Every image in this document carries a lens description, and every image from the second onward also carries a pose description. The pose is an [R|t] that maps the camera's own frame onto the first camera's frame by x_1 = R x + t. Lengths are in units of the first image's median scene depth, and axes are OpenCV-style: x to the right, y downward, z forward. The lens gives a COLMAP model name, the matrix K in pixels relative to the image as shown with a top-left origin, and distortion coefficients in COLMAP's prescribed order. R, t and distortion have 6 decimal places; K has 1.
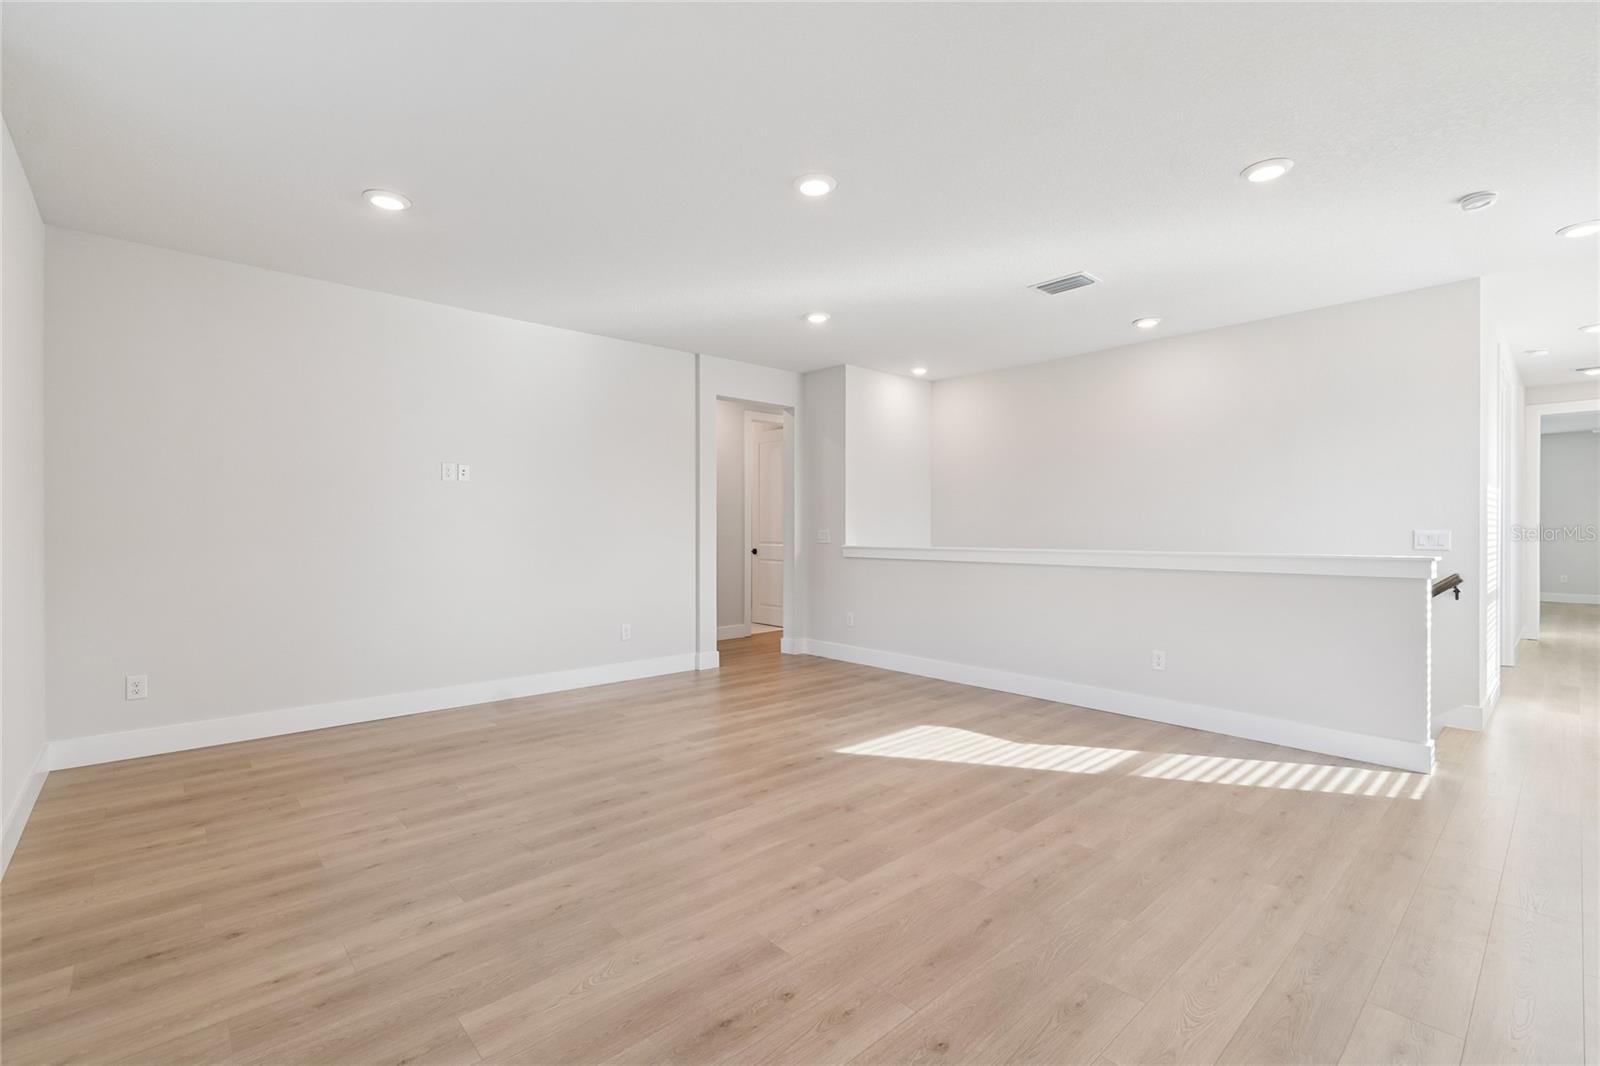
lens RADIAL K [[707.0, 0, 806.7], [0, 707.0, 527.7], [0, 0, 1]] dist [0.005949, -0.002561]
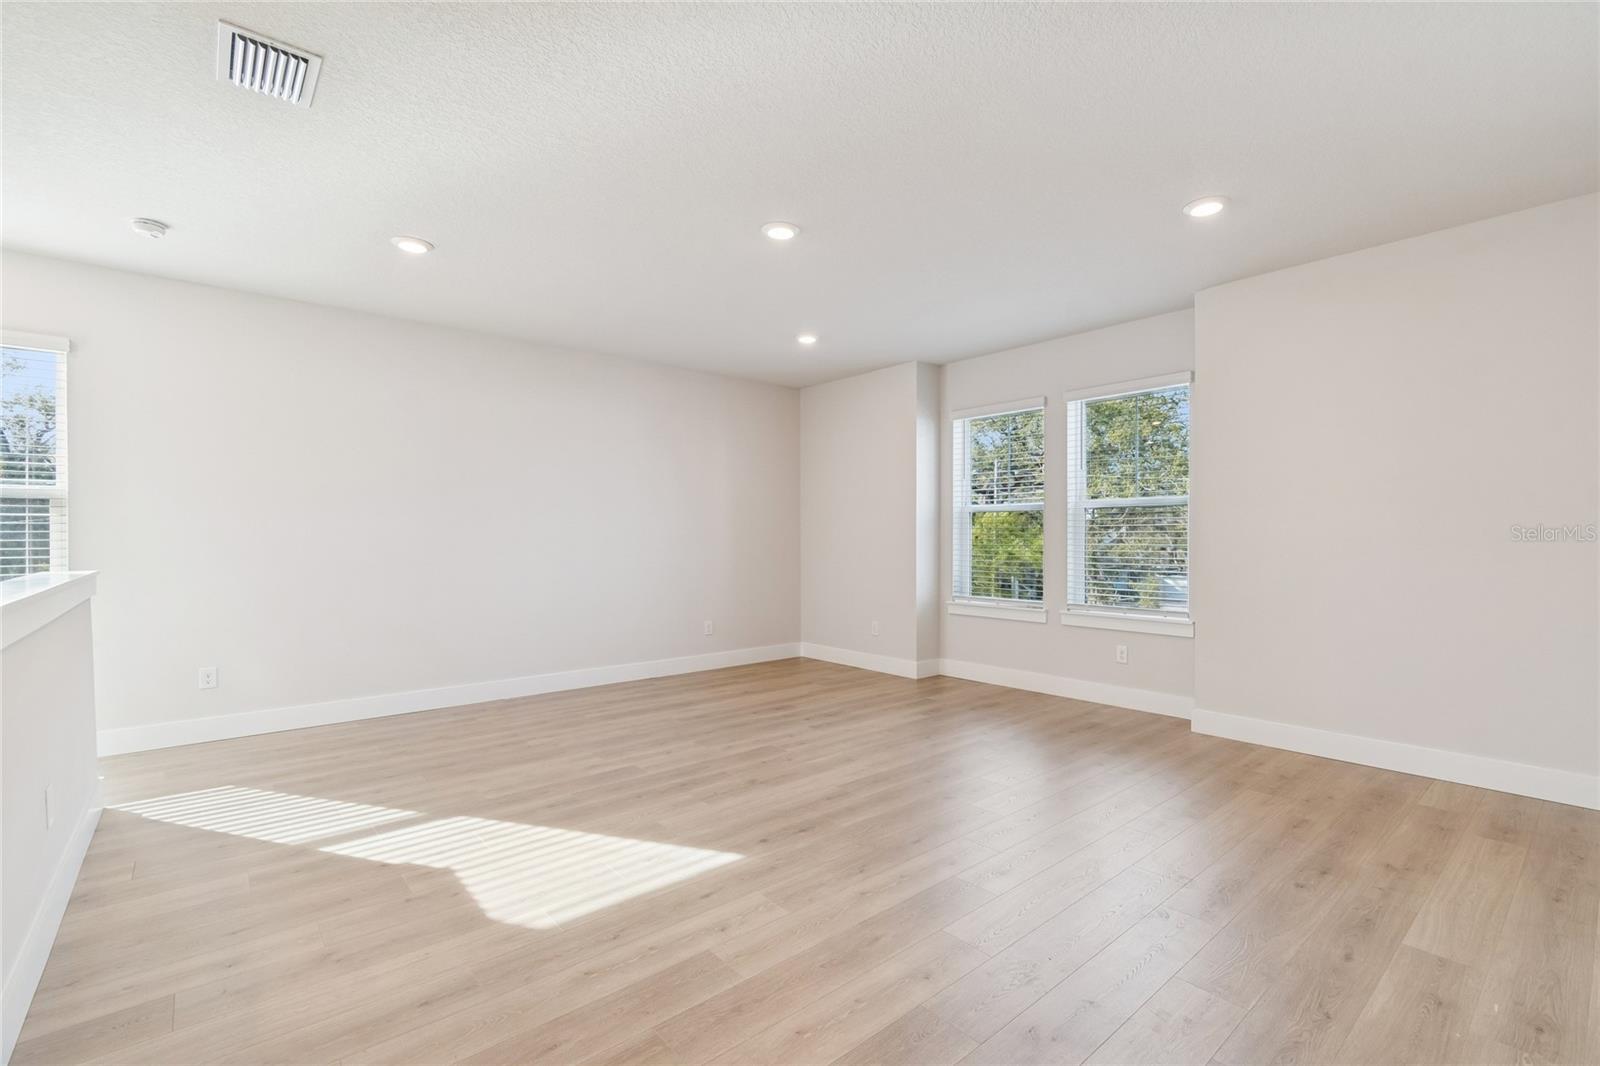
lens RADIAL K [[707.0, 0, 800.5], [0, 707.0, 539.1], [0, 0, 1]] dist [0.005949, -0.002561]
pose [[-0.999235, 0.001975, 0.039047, -0.055051], [0.001973, 0.999998, -0.000093, 0.003004], [-0.039047, -0.000016, -0.999237, 1.867129]]
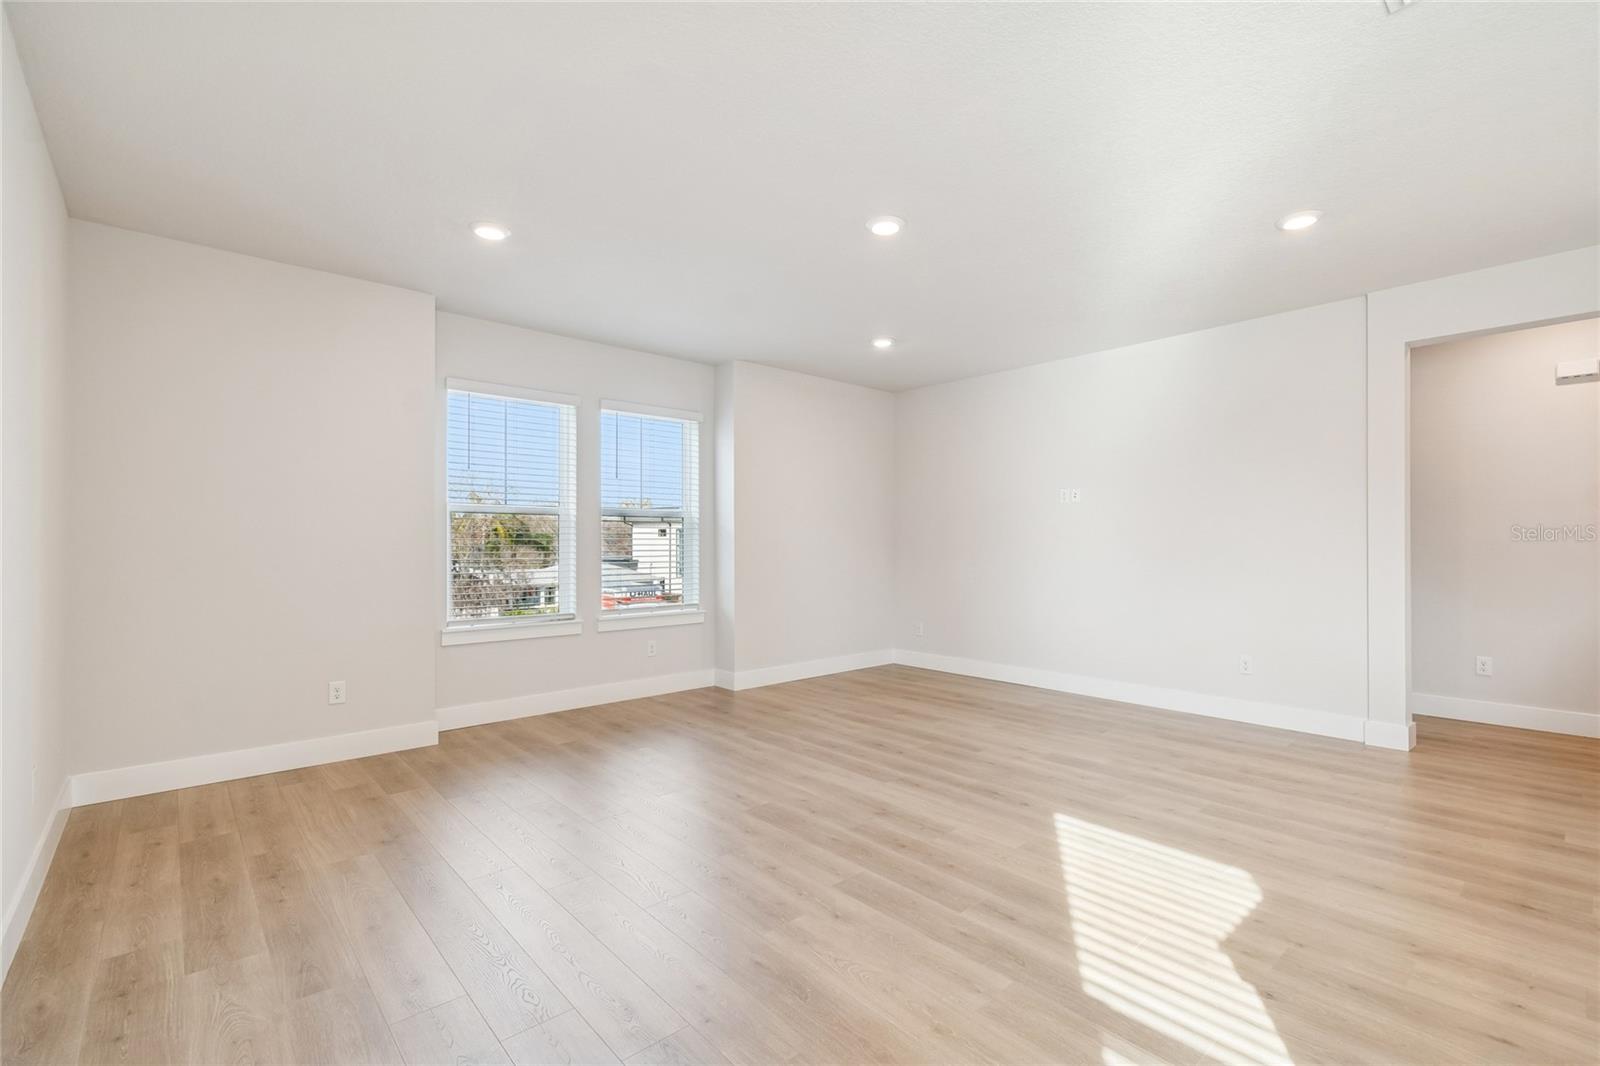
lens RADIAL K [[707.0, 0, 814.0], [0, 707.0, 541.1], [0, 0, 1]] dist [0.005949, -0.002561]
pose [[-0.011371, 0.000067, -0.999935, 0.960953], [0.006051, 0.999982, -0.000002, -0.005120], [0.999917, -0.006051, -0.011371, 0.796125]]
